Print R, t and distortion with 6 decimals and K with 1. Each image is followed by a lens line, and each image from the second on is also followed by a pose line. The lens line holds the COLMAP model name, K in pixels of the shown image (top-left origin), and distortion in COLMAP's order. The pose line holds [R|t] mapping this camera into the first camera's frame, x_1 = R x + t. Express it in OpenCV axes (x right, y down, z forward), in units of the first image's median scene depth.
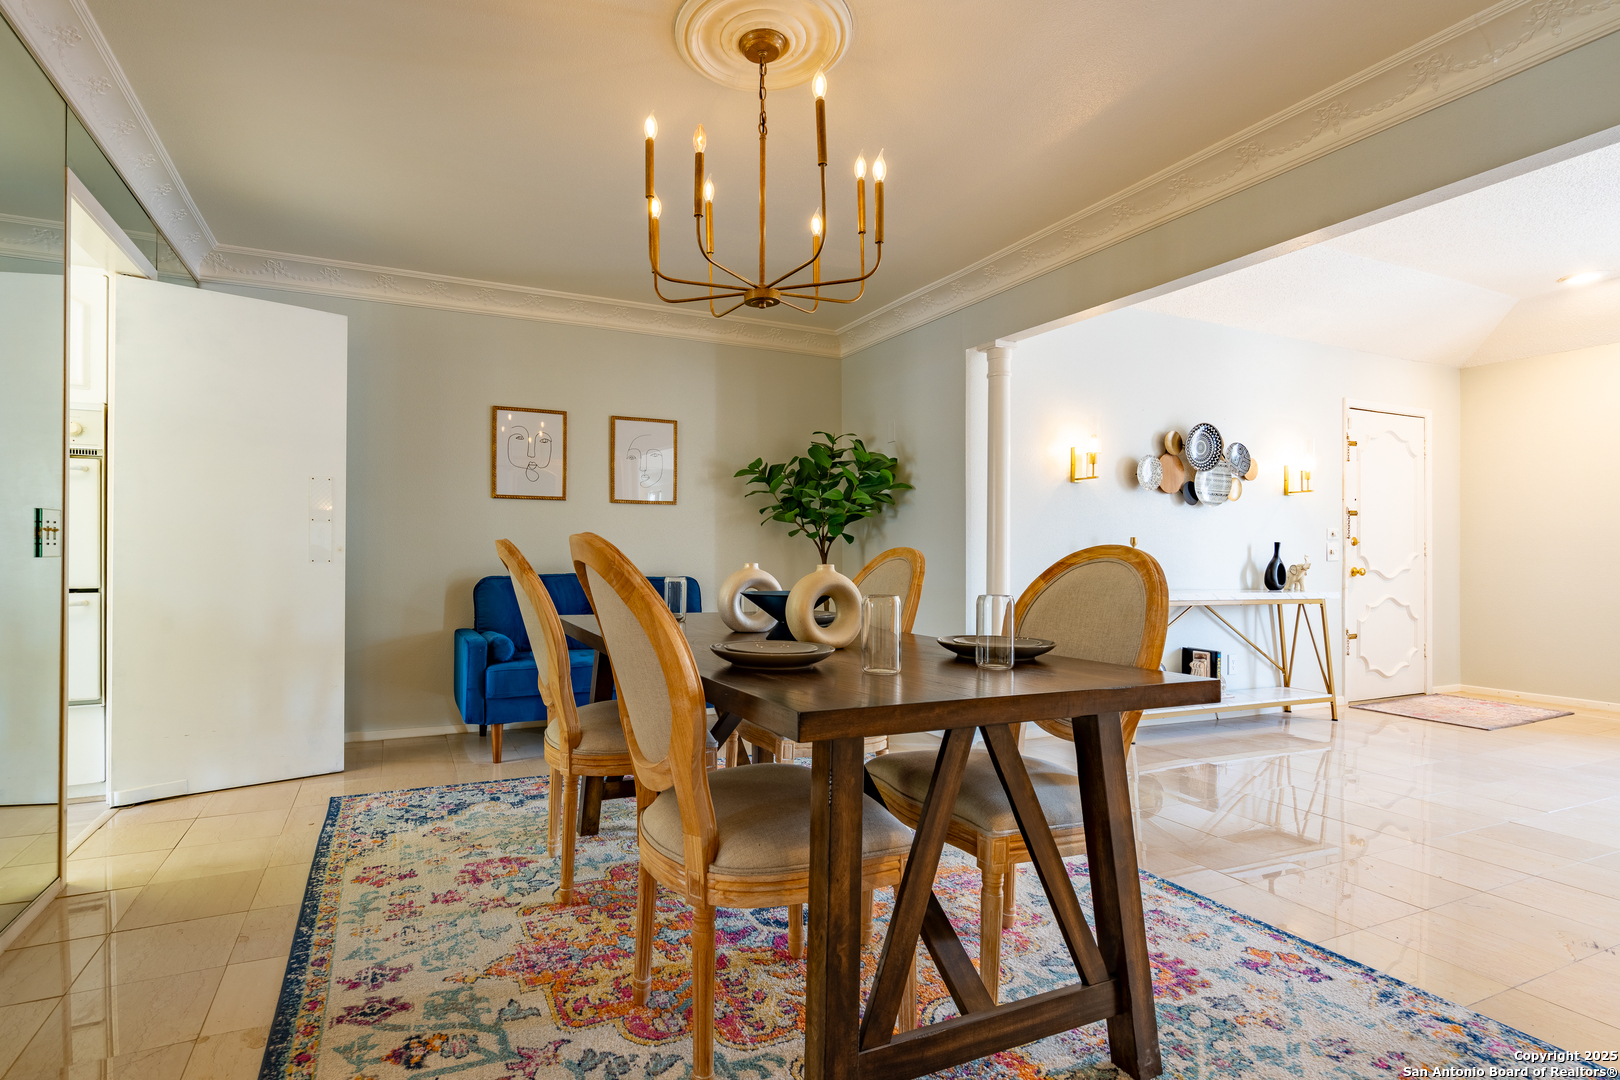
lens RADIAL K [[777.7, 0, 735.7], [0, 777.7, 557.7], [0, 0, 1]] dist [-0.001661, -0.000550]
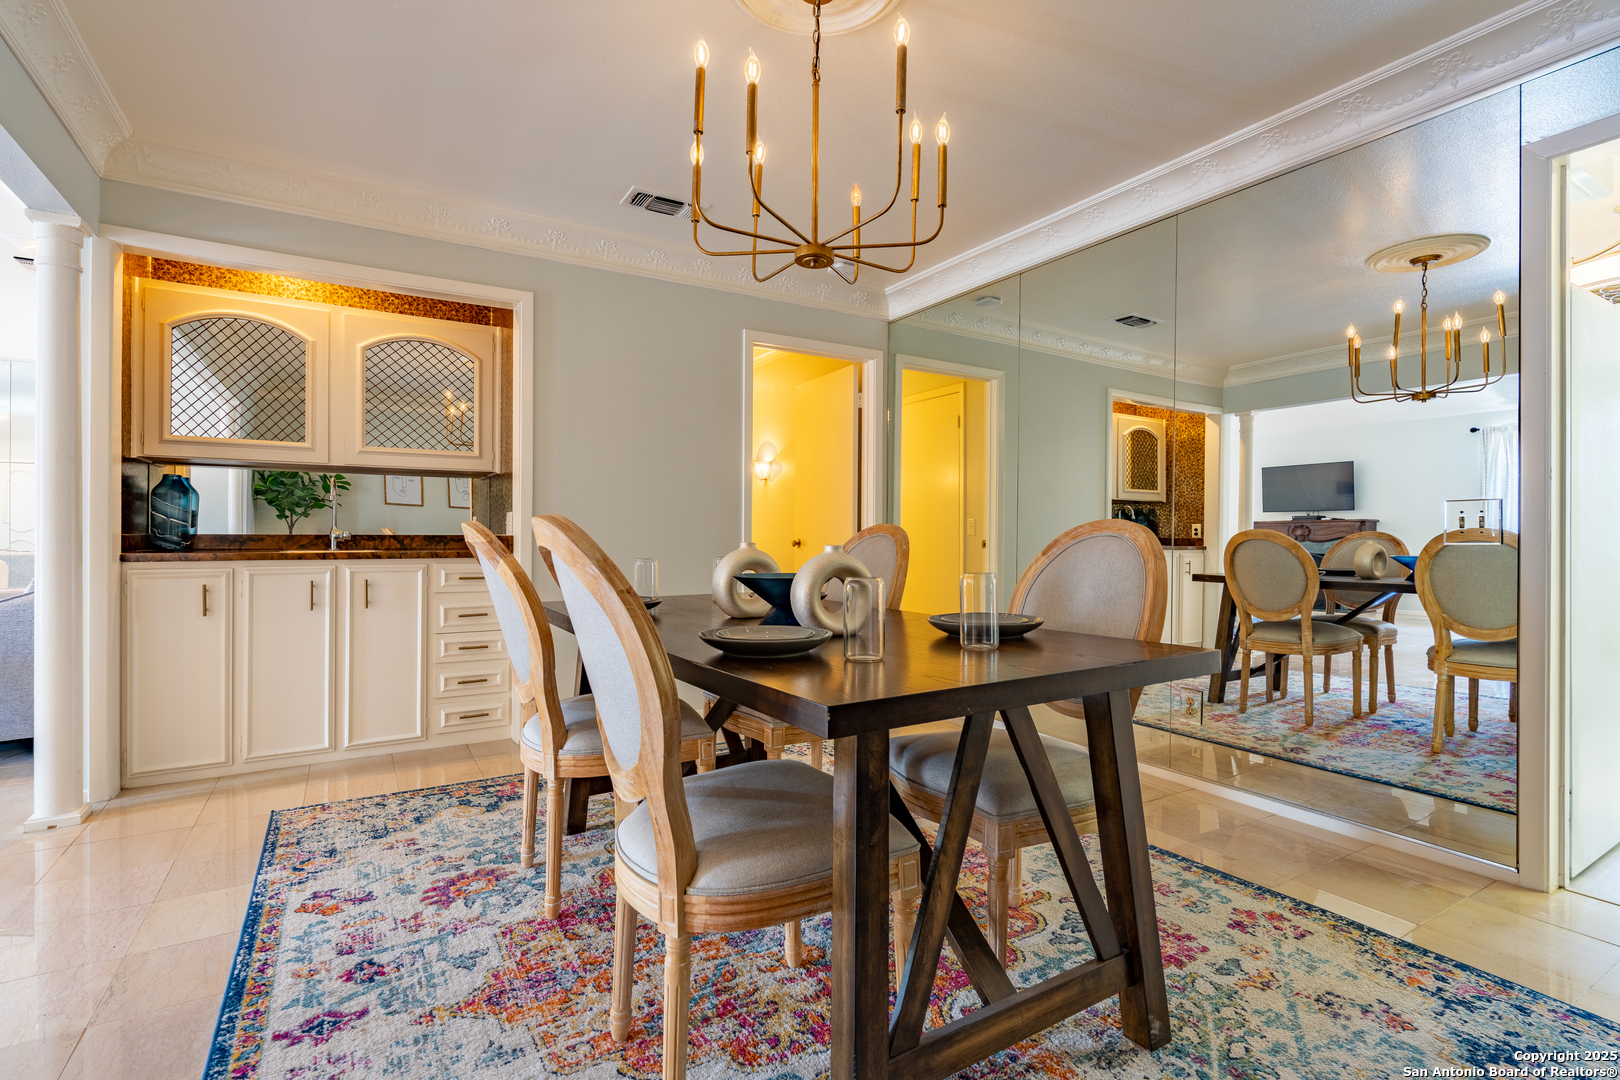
lens RADIAL K [[748.1, 0, 817.8], [0, 748.1, 558.2], [0, 0, 1]] dist [-0.004409, -0.000209]
pose [[-0.989906, -0.007695, -0.141515, 0.128261], [-0.011776, 0.999538, 0.028023, -0.001225], [0.141234, 0.029406, -0.989539, 1.577950]]
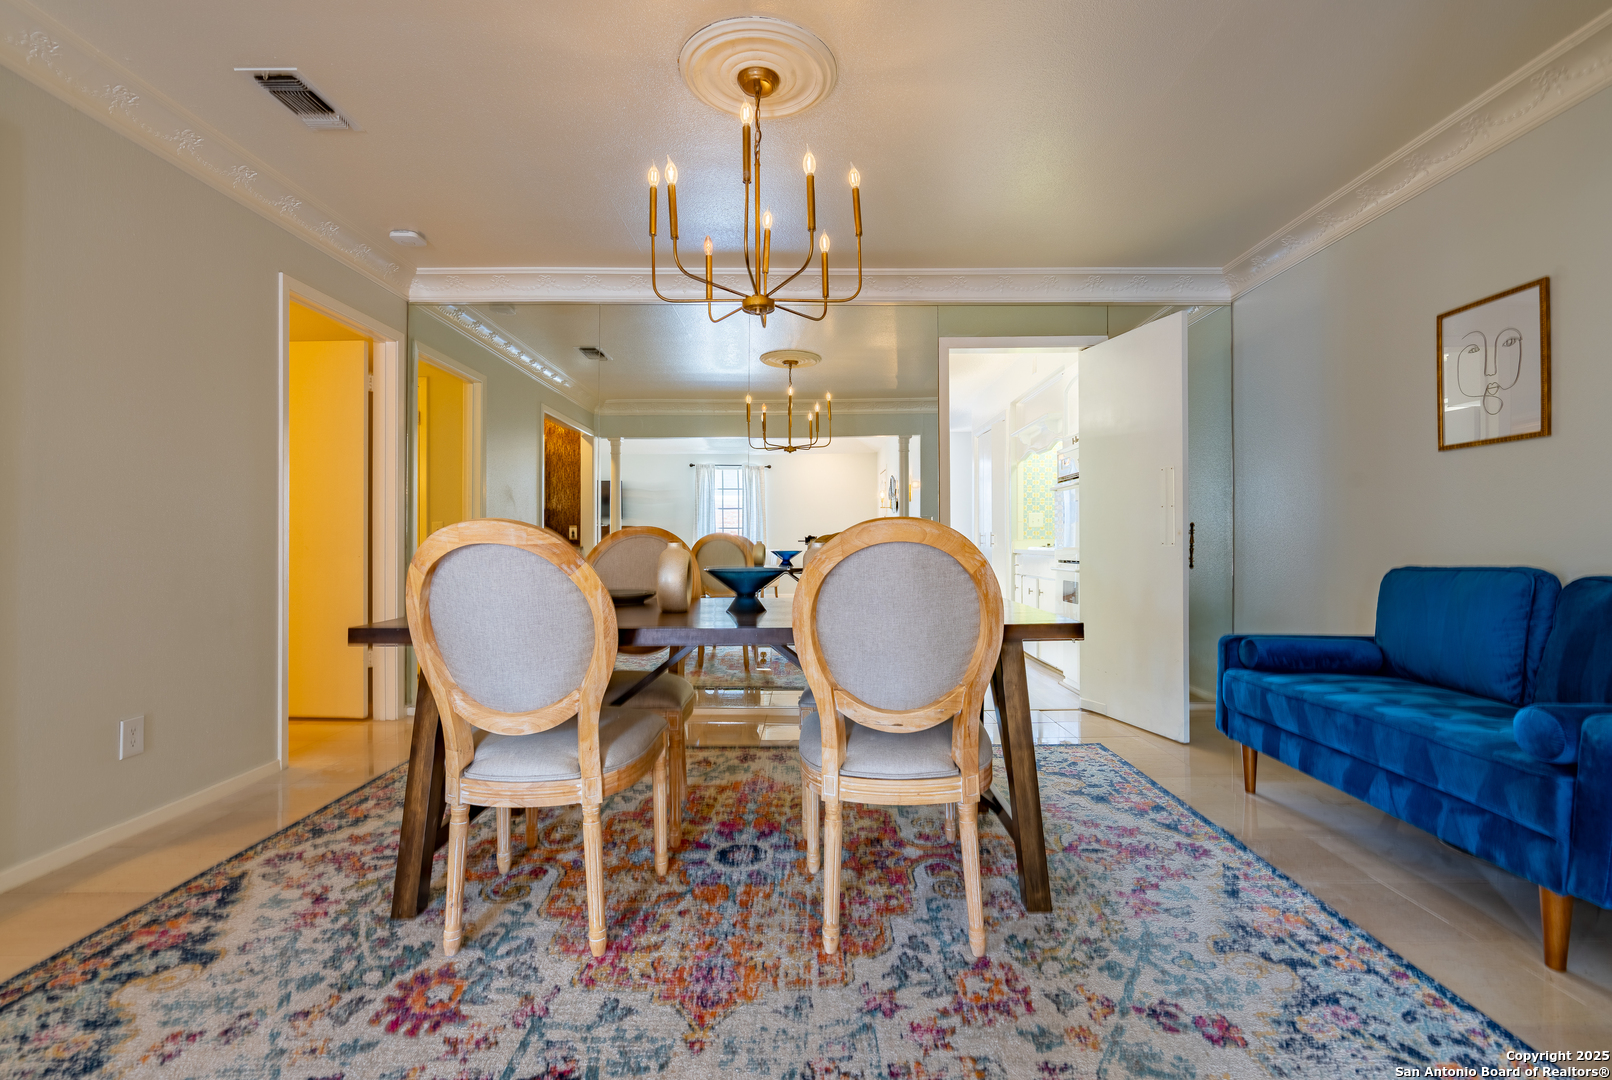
lens RADIAL K [[738.1, 0, 806.0], [0, 738.1, 540.0], [0, 0, 1]] dist [-0.001962, 0.000273]
pose [[-0.402210, -0.005700, -0.915530, 0.828028], [0.000229, 0.999980, -0.006327, 0.008809], [0.915548, -0.002754, -0.402200, 1.256130]]
